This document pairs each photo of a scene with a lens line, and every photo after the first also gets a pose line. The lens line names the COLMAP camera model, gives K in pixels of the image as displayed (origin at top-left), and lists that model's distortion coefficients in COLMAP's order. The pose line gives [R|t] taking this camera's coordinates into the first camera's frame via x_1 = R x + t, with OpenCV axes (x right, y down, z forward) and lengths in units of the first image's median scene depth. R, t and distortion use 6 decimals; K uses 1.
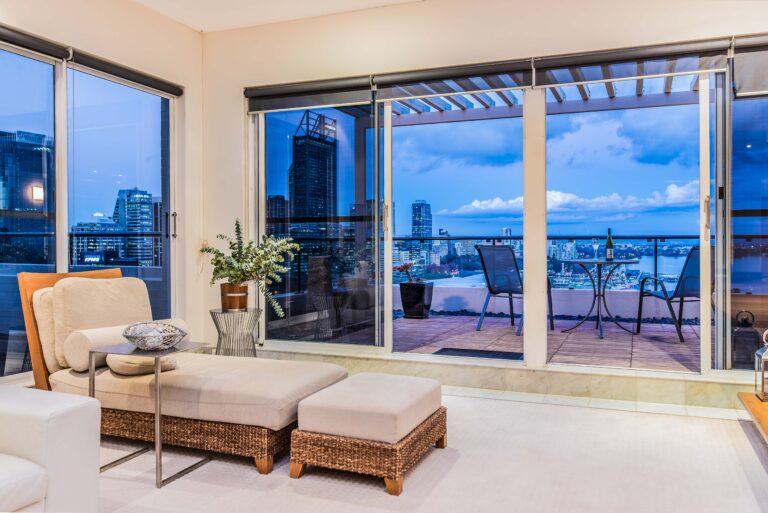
lens RADIAL K [[641.8, 0, 383.7], [0, 641.8, 252.4], [0, 0, 1]] dist [-0.003015, 0.008572]
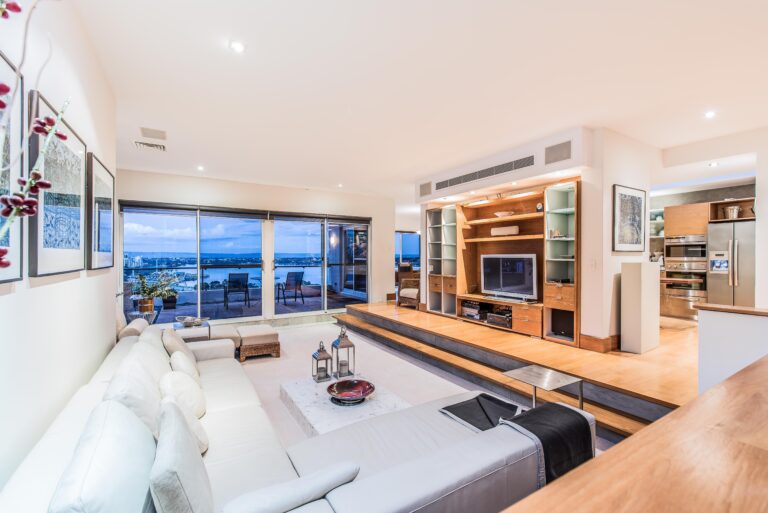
lens RADIAL K [[333.5, 0, 384.7], [0, 333.5, 260.1], [0, 0, 1]] dist [0.003509, -0.000996]
pose [[0.602237, -0.005946, 0.798295, -0.614651], [0.009448, 0.999955, 0.000321, -0.074120], [-0.798262, 0.007349, 0.602266, -0.292751]]
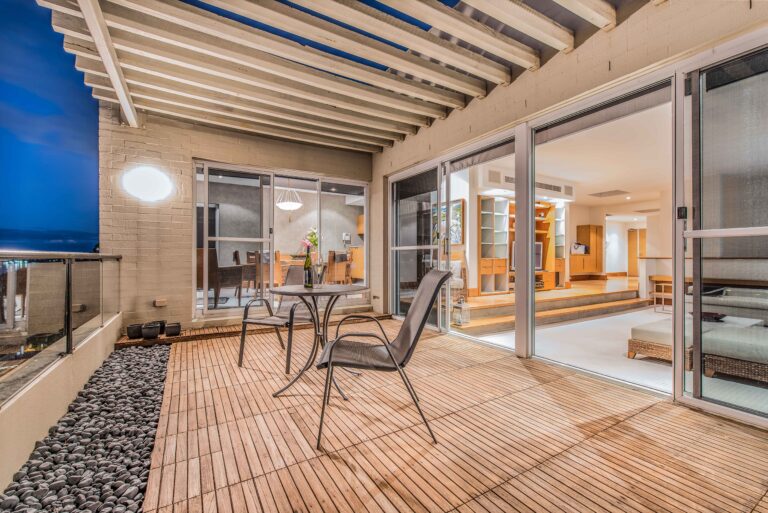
lens RADIAL K [[333.5, 0, 382.3], [0, 333.5, 256.2], [0, 0, 1]] dist [0.003509, -0.000996]
pose [[-0.793460, 0.000374, 0.608622, 0.042368], [0.008408, 0.999911, 0.010347, -0.041714], [-0.608564, 0.013327, -0.793393, 1.703047]]
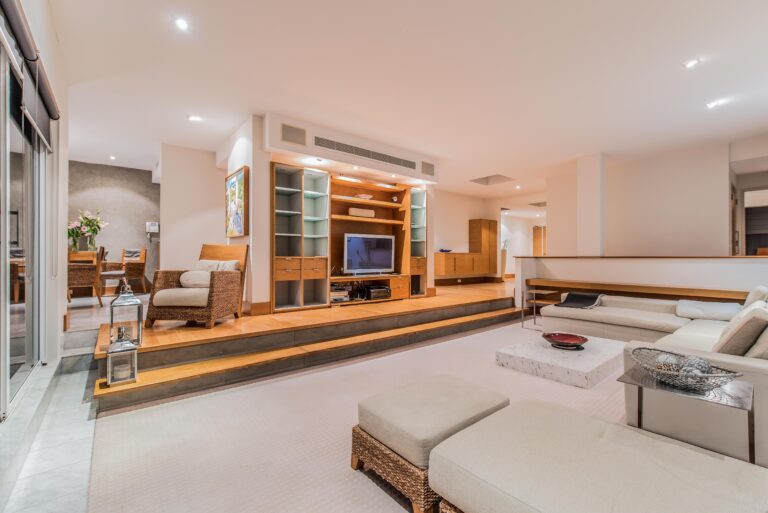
lens RADIAL K [[333.5, 0, 384.9], [0, 333.5, 255.9], [0, 0, 1]] dist [0.003509, -0.000996]
pose [[-0.873509, 0.005024, 0.486782, -0.149871], [0.008966, 0.999943, 0.005768, -0.021016], [-0.486725, 0.009403, -0.873504, 1.024927]]
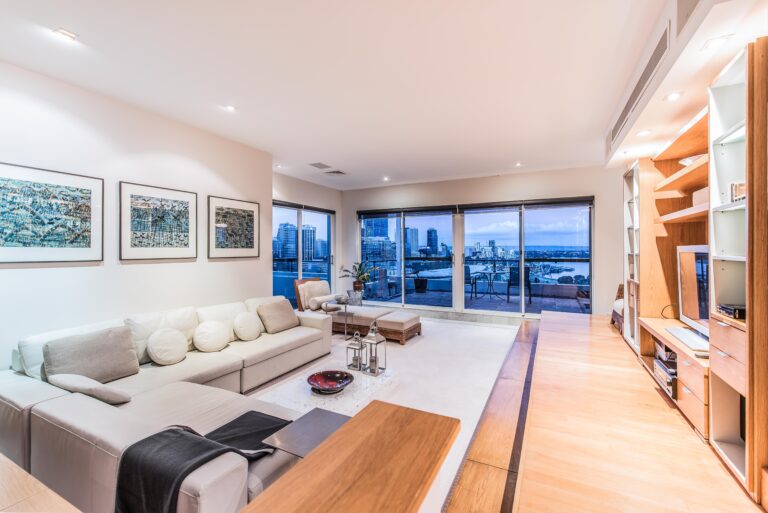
lens RADIAL K [[333.5, 0, 382.4], [0, 333.5, 250.5], [0, 0, 1]] dist [0.003509, -0.000996]
pose [[0.996002, 0.000345, -0.089332, 0.029657], [-0.001445, 0.999924, -0.012250, -0.073599], [0.089321, 0.012330, 0.995927, -0.506341]]
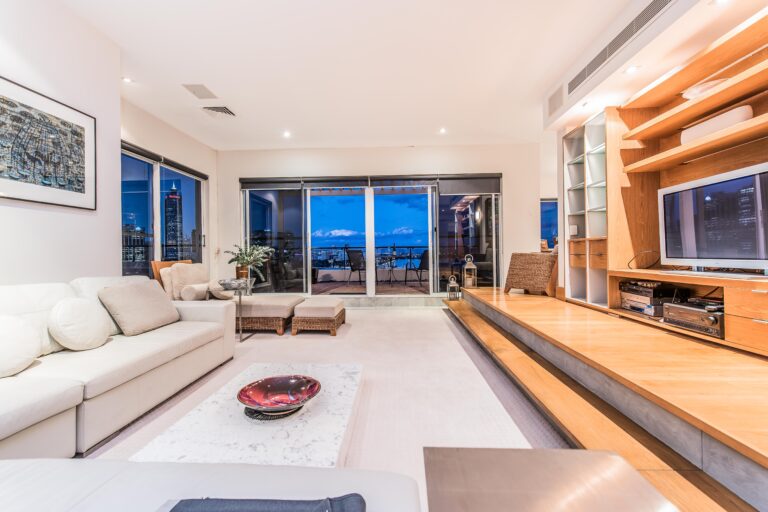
lens RADIAL K [[333.1, 0, 383.8], [0, 333.1, 252.0], [0, 0, 1]] dist [0.003199, 0.000056]
pose [[0.943326, -0.007104, 0.331792, -0.148129], [0.013359, 0.999773, -0.016575, 0.022879], [-0.331600, 0.020068, 0.943207, -0.256266]]
